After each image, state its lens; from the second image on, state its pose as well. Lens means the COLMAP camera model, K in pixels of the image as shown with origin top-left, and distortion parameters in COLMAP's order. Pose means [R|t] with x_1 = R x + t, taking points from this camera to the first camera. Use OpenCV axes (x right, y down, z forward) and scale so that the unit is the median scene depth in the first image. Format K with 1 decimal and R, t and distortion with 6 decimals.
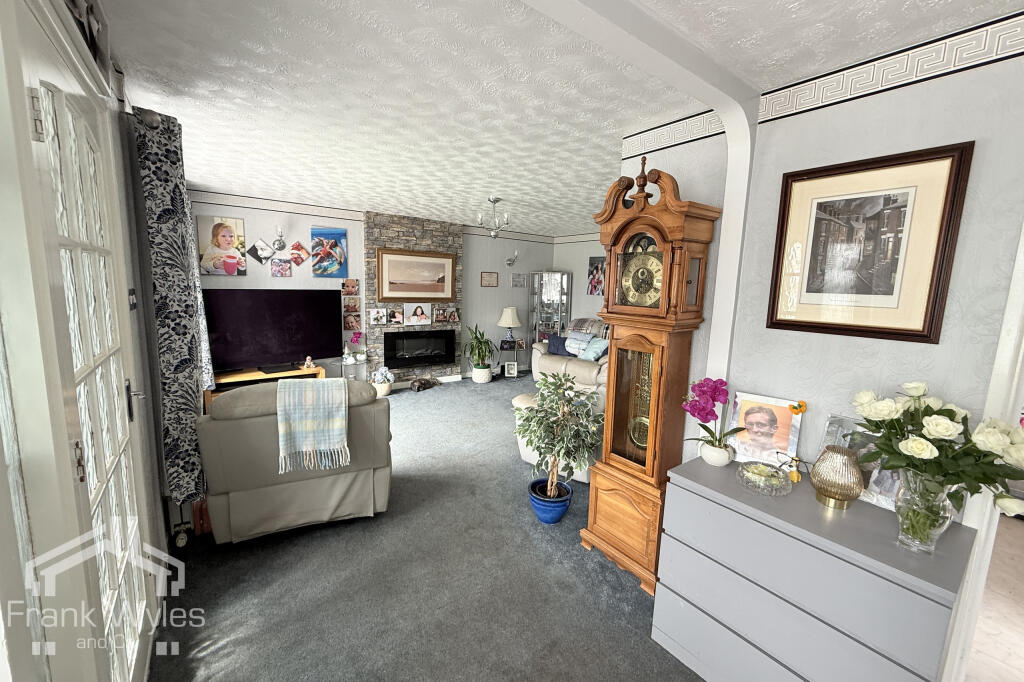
lens RADIAL K [[405.7, 0, 512.1], [0, 405.7, 340.2], [0, 0, 1]] dist [-0.000539, -0.000023]
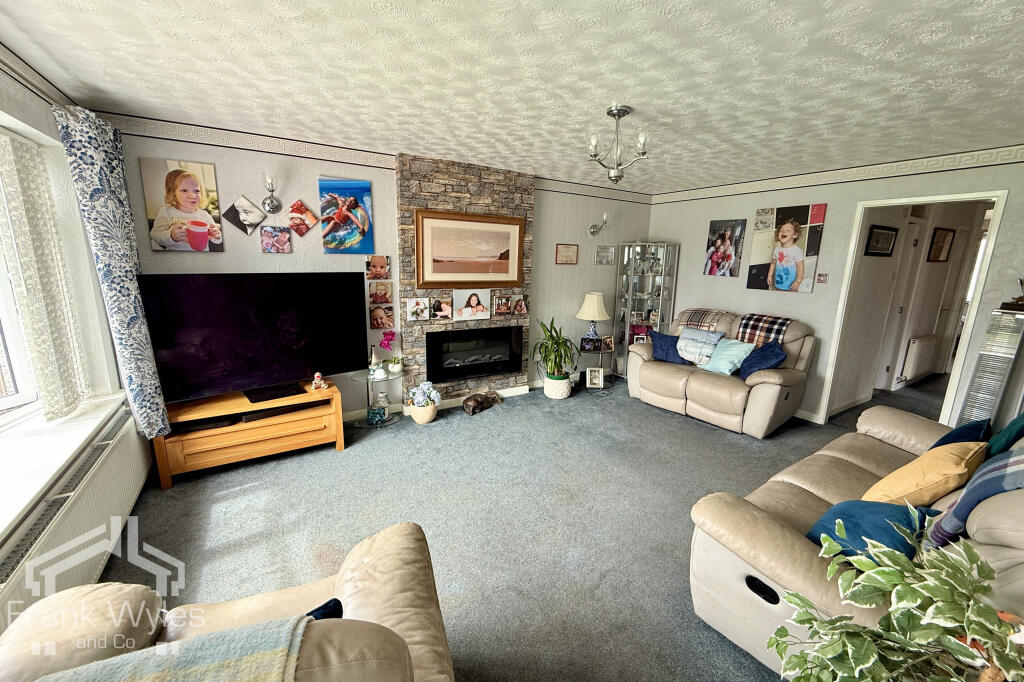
lens RADIAL K [[405.7, 0, 512.3], [0, 405.7, 340.7], [0, 0, 1]] dist [-0.000539, -0.000023]
pose [[0.995727, 0.011833, -0.091588, -0.100679], [-0.005952, 0.997918, 0.064219, -0.049363], [0.092157, -0.063400, 0.993724, 0.308576]]
